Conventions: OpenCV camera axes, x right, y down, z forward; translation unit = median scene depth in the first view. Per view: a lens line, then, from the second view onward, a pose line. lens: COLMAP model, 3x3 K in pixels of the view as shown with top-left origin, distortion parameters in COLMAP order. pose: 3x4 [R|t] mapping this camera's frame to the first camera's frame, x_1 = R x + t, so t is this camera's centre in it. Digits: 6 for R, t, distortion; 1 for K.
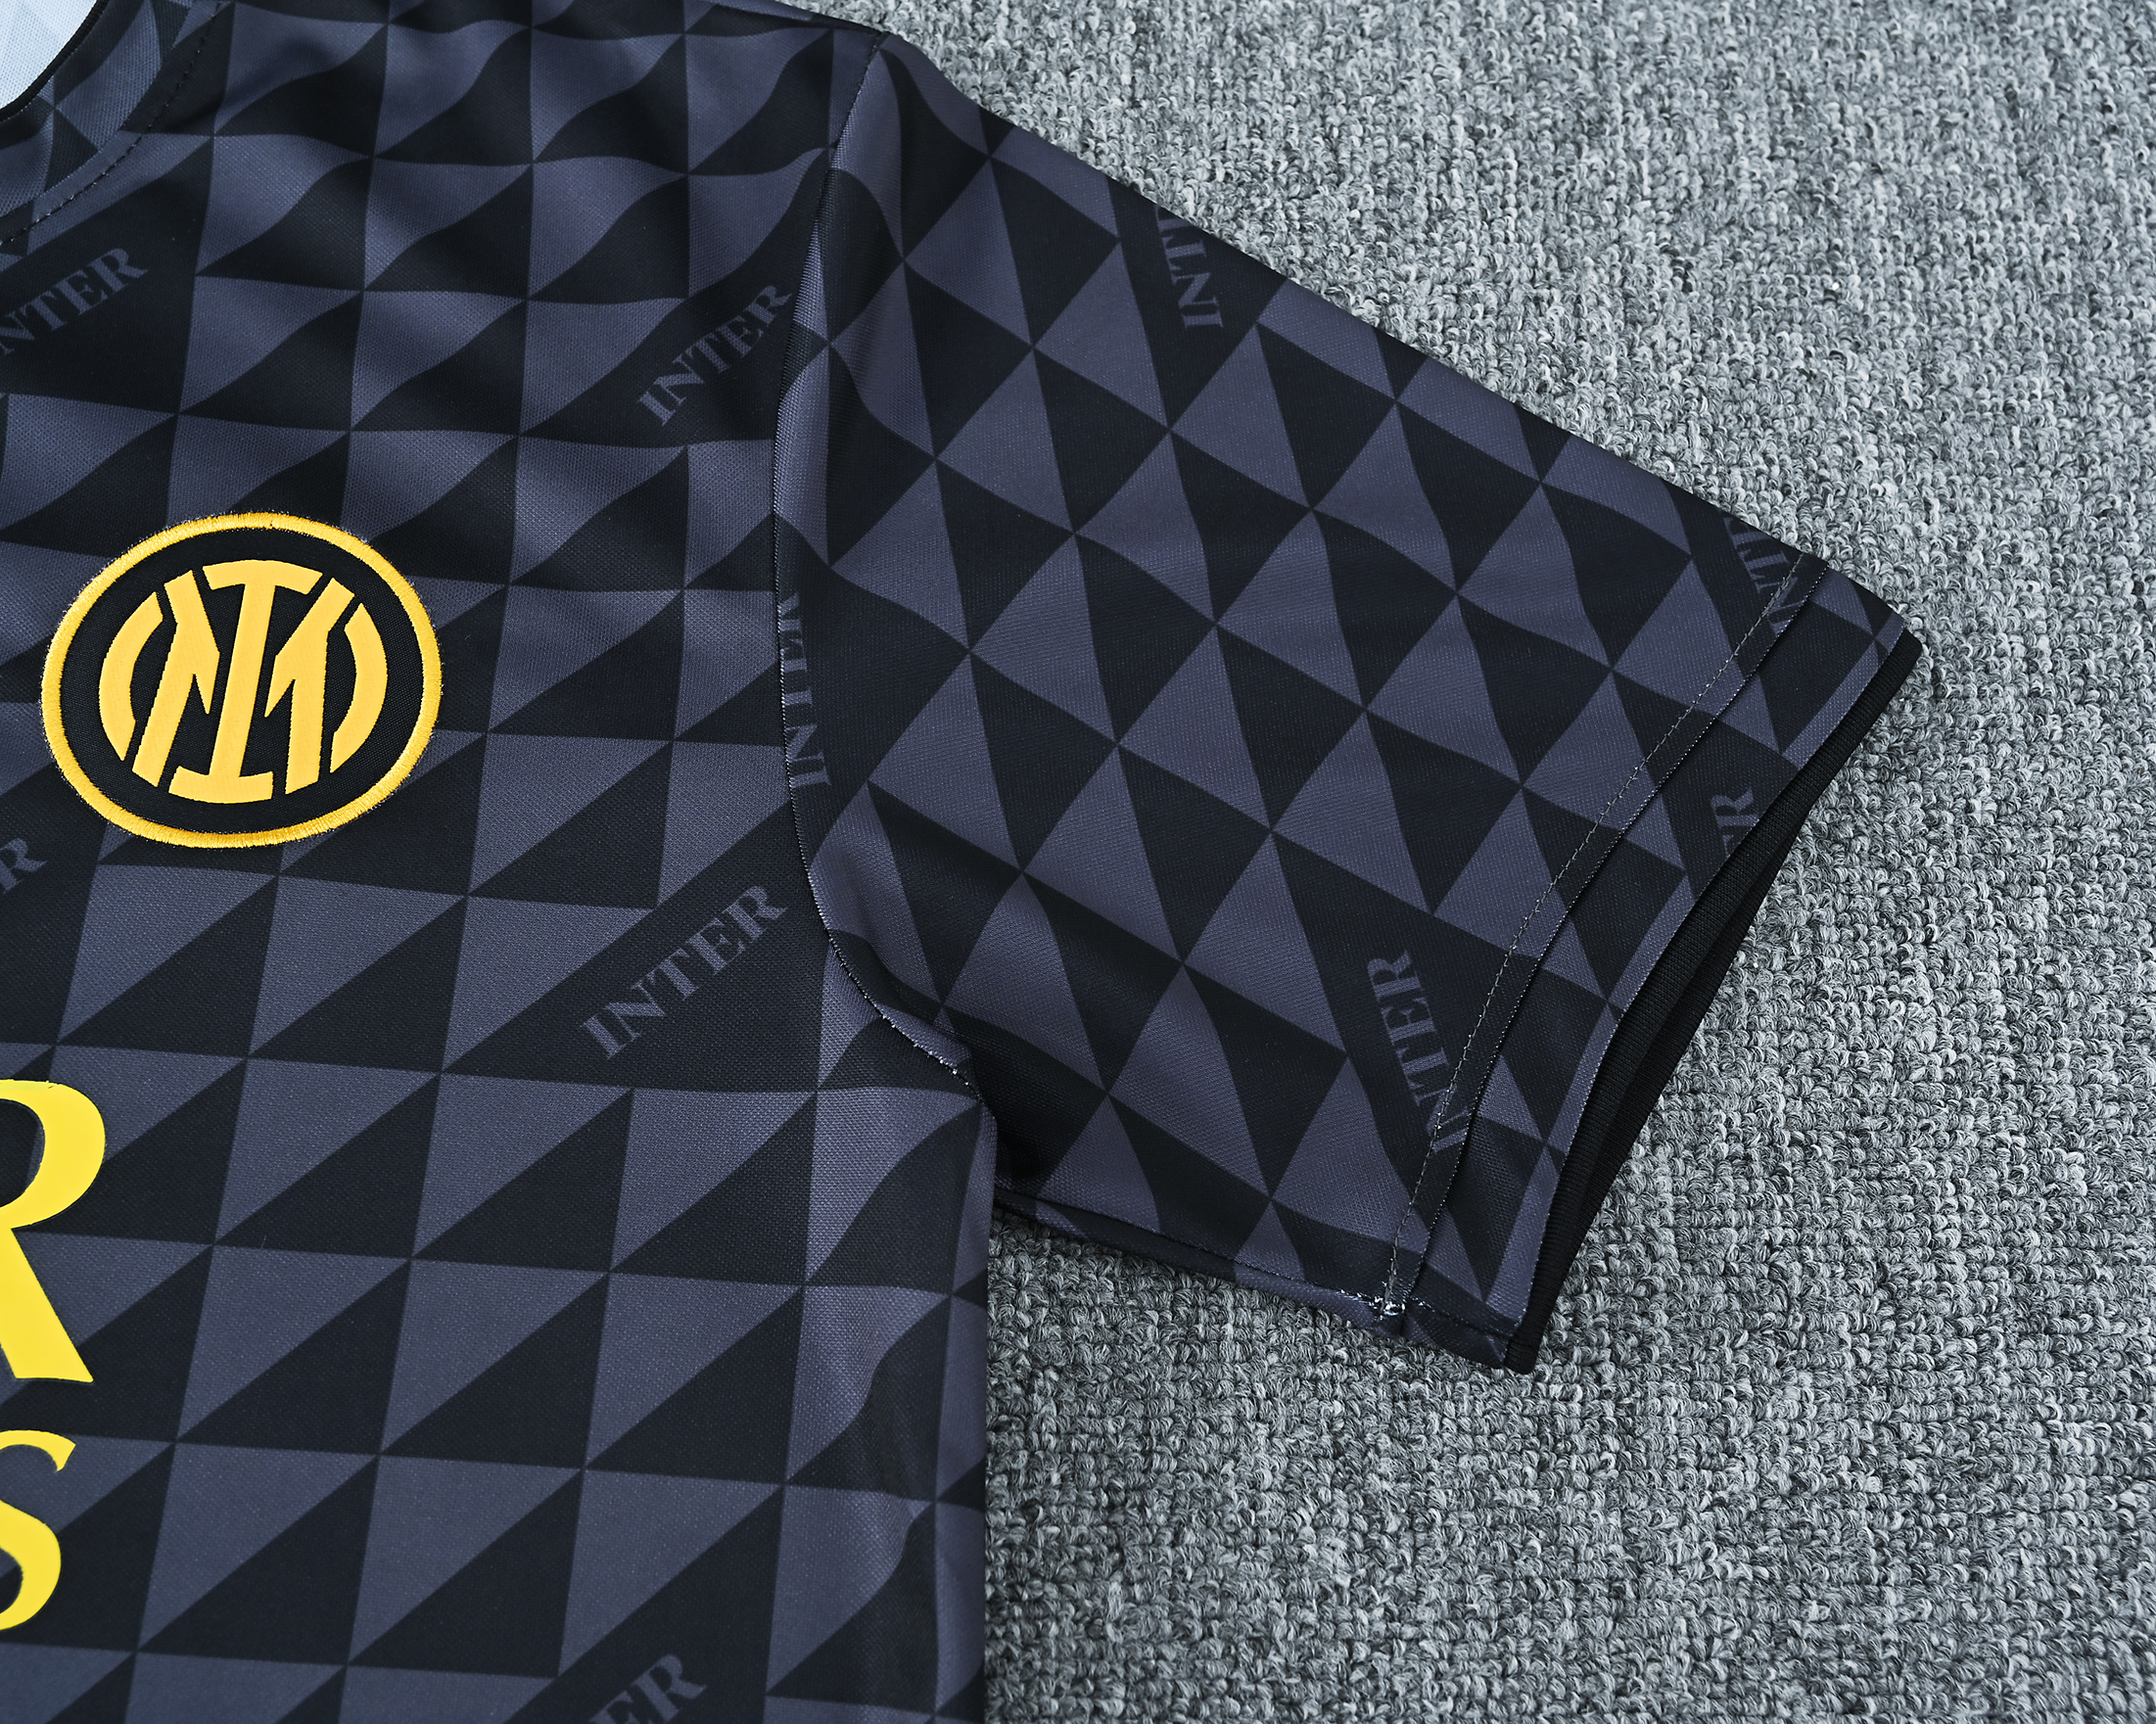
lens RADIAL K [[2375.7, 0, 1078.0], [0, 2375.7, 862.0], [0, 0, 1]] dist [0.052370, -0.004797]
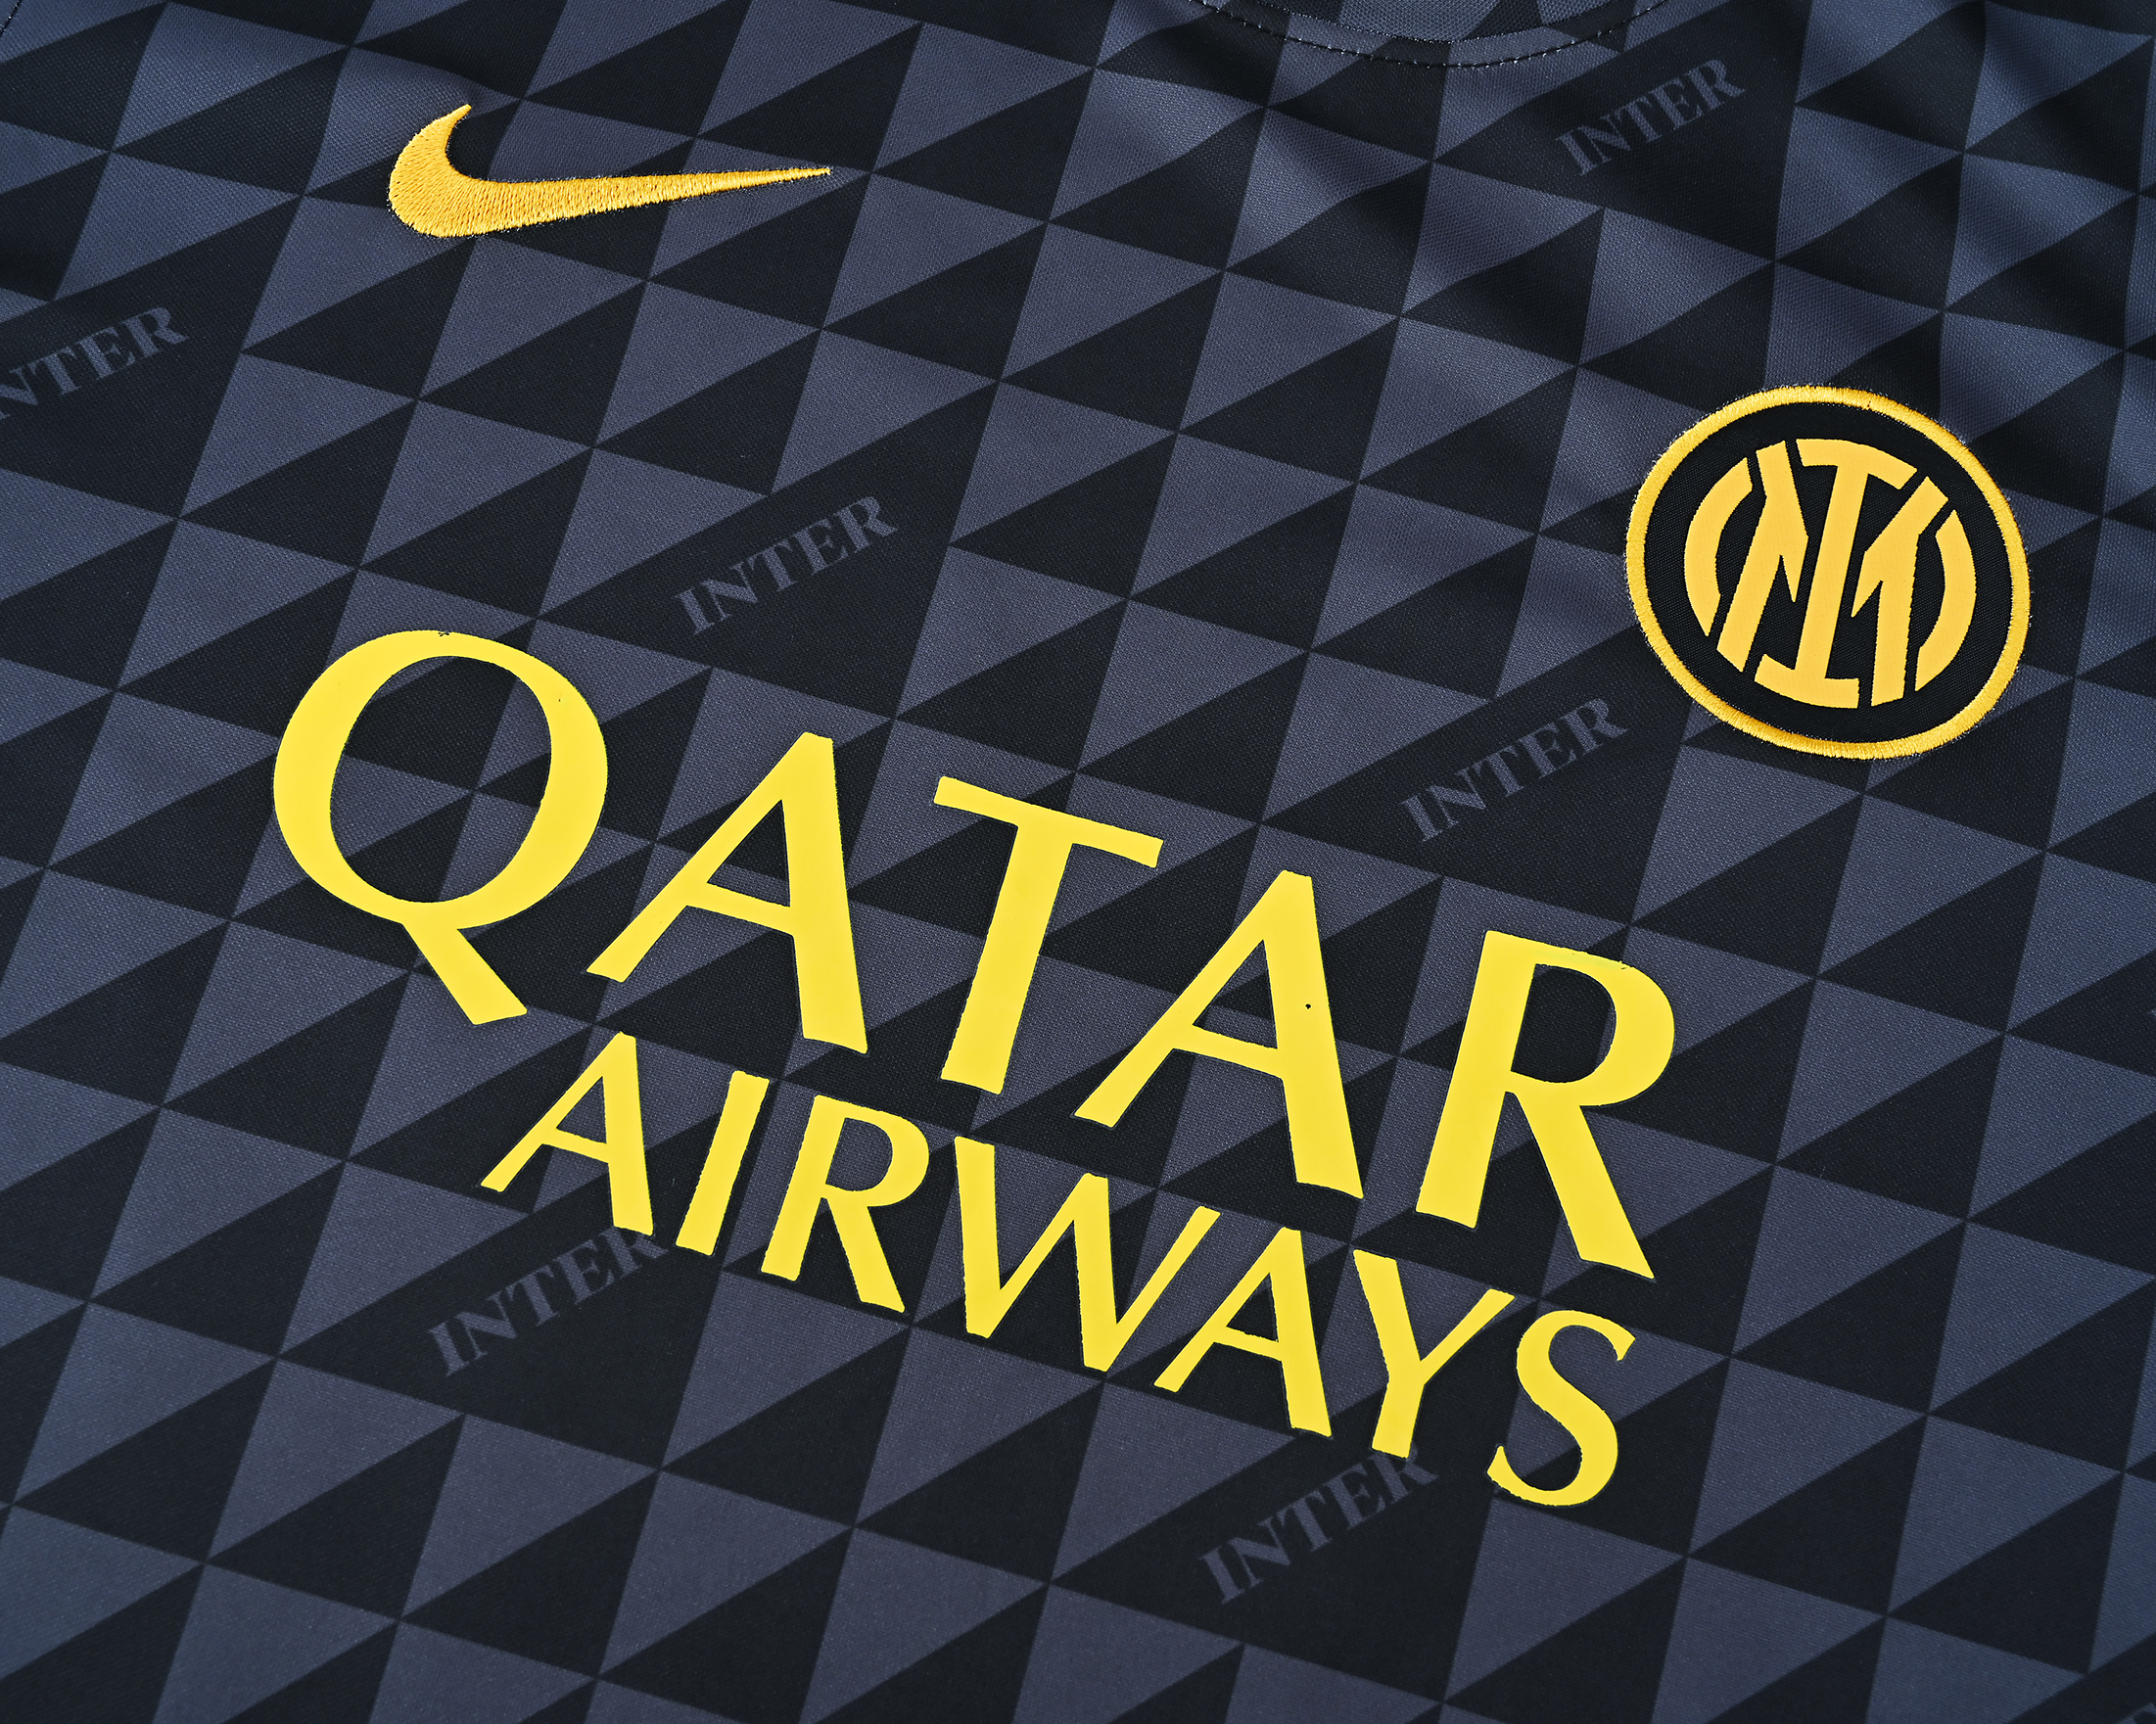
lens RADIAL K [[2375.7, 0, 1078.0], [0, 2375.7, 862.0], [0, 0, 1]] dist [0.052370, -0.004797]
pose [[0.978725, 0.203590, -0.025484, -0.591810], [-0.198095, 0.969973, 0.141107, -0.038948], [0.053447, -0.133057, 0.989666, 0.030029]]
